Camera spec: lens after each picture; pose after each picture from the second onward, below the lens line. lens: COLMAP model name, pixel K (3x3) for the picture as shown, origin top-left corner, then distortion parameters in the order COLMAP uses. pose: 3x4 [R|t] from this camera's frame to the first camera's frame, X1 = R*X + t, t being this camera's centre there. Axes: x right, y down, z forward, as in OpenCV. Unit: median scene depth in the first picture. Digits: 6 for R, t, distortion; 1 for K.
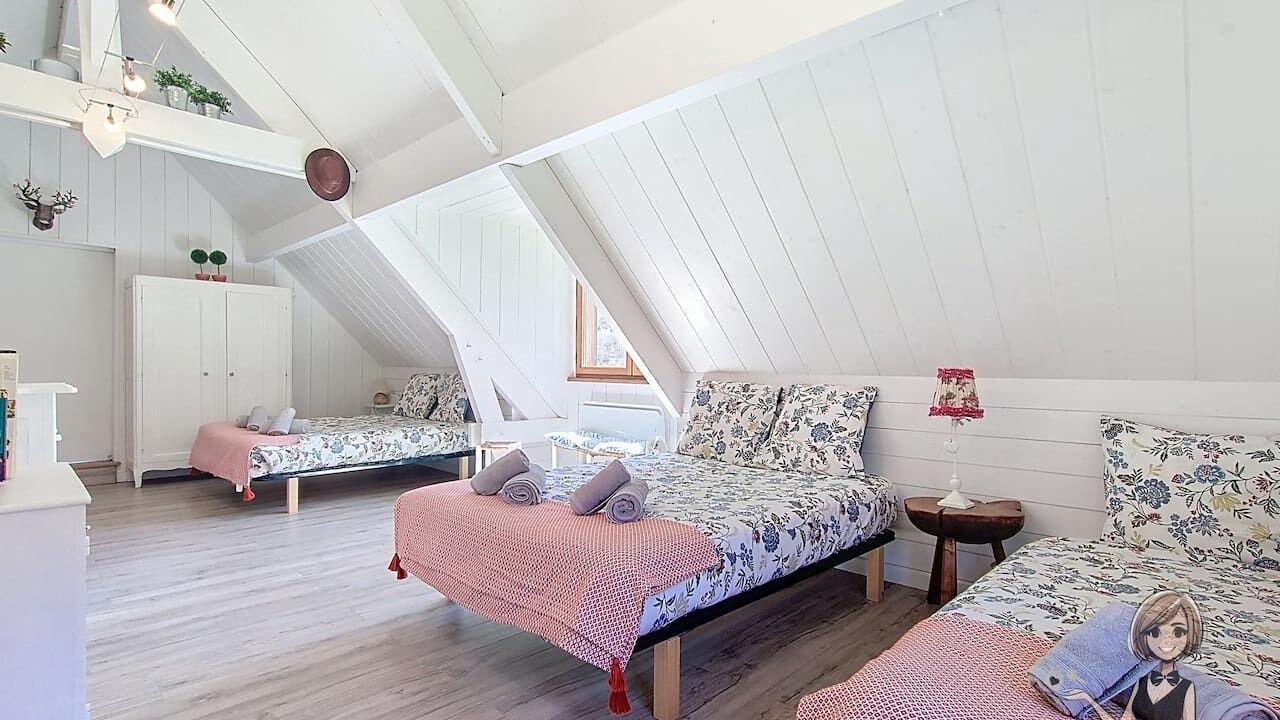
lens RADIAL K [[606.5, 0, 632.9], [0, 606.5, 369.8], [0, 0, 1]] dist [0.002482, -0.005643]
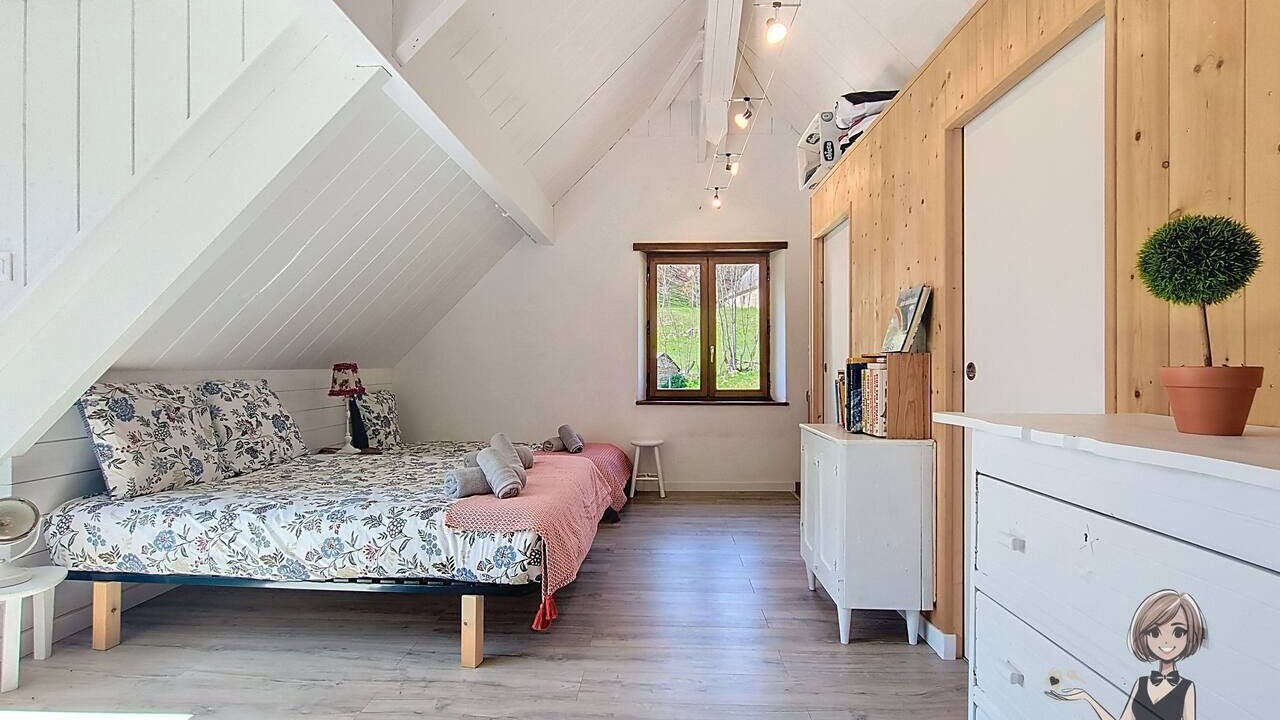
lens RADIAL K [[606.5, 0, 646.8], [0, 606.5, 362.3], [0, 0, 1]] dist [0.002482, -0.005643]
pose [[-0.676737, -0.006165, 0.736199, -0.619523], [-0.003724, 0.999981, 0.004950, -0.008074], [-0.736216, 0.000608, -0.676747, 0.838850]]
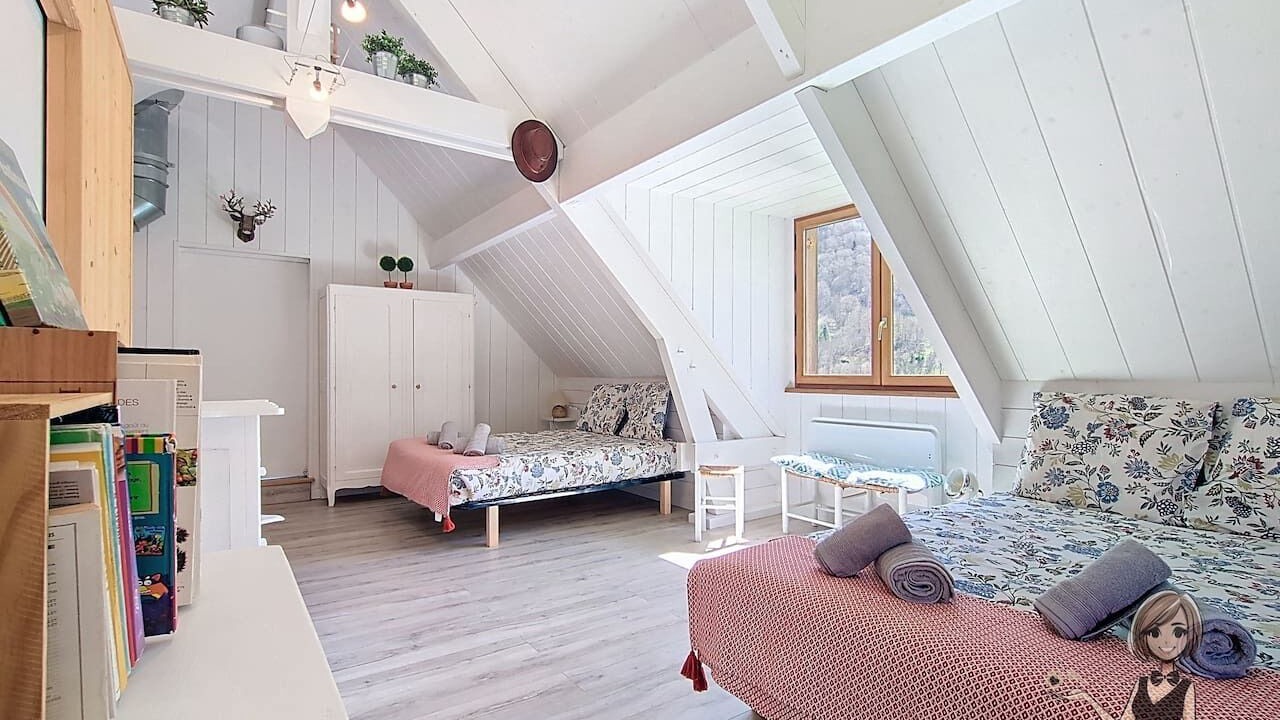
lens RADIAL K [[606.5, 0, 637.1], [0, 606.5, 367.8], [0, 0, 1]] dist [0.002482, -0.005643]
pose [[0.980107, -0.012473, -0.198077, -0.176388], [0.008909, 0.999782, -0.018870, -0.001186], [0.198270, 0.016730, 0.980005, 0.180230]]
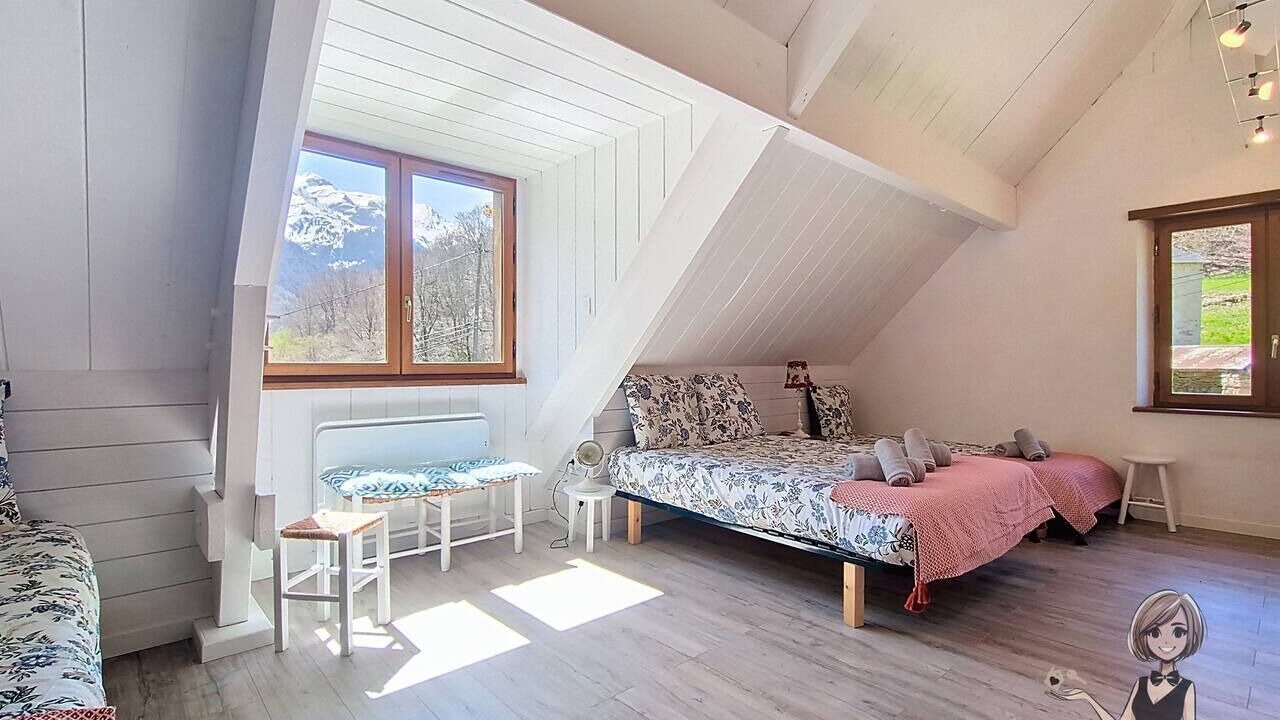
lens RADIAL K [[606.5, 0, 630.9], [0, 606.5, 361.3], [0, 0, 1]] dist [0.002482, -0.005643]
pose [[0.070905, -0.006687, 0.997461, -0.732338], [0.006009, 0.999962, 0.006277, -0.008781], [-0.997465, 0.005548, 0.070942, 0.776906]]
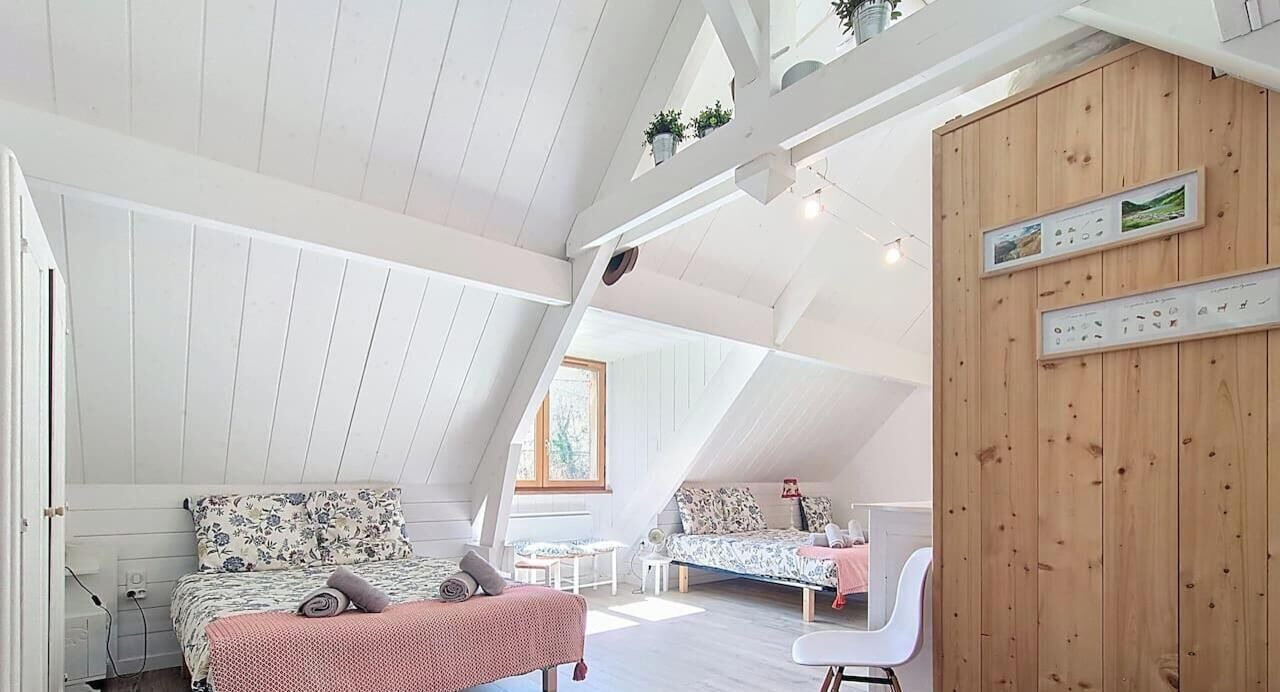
lens RADIAL K [[605.5, 0, 628.2], [0, 605.5, 478.0], [0, 0, 1]] dist [0.003485, -0.000002]
pose [[0.104172, -0.007123, 0.994534, -1.216637], [0.004838, 0.999966, 0.006655, -0.015566], [-0.994548, 0.004118, 0.104203, 0.811166]]
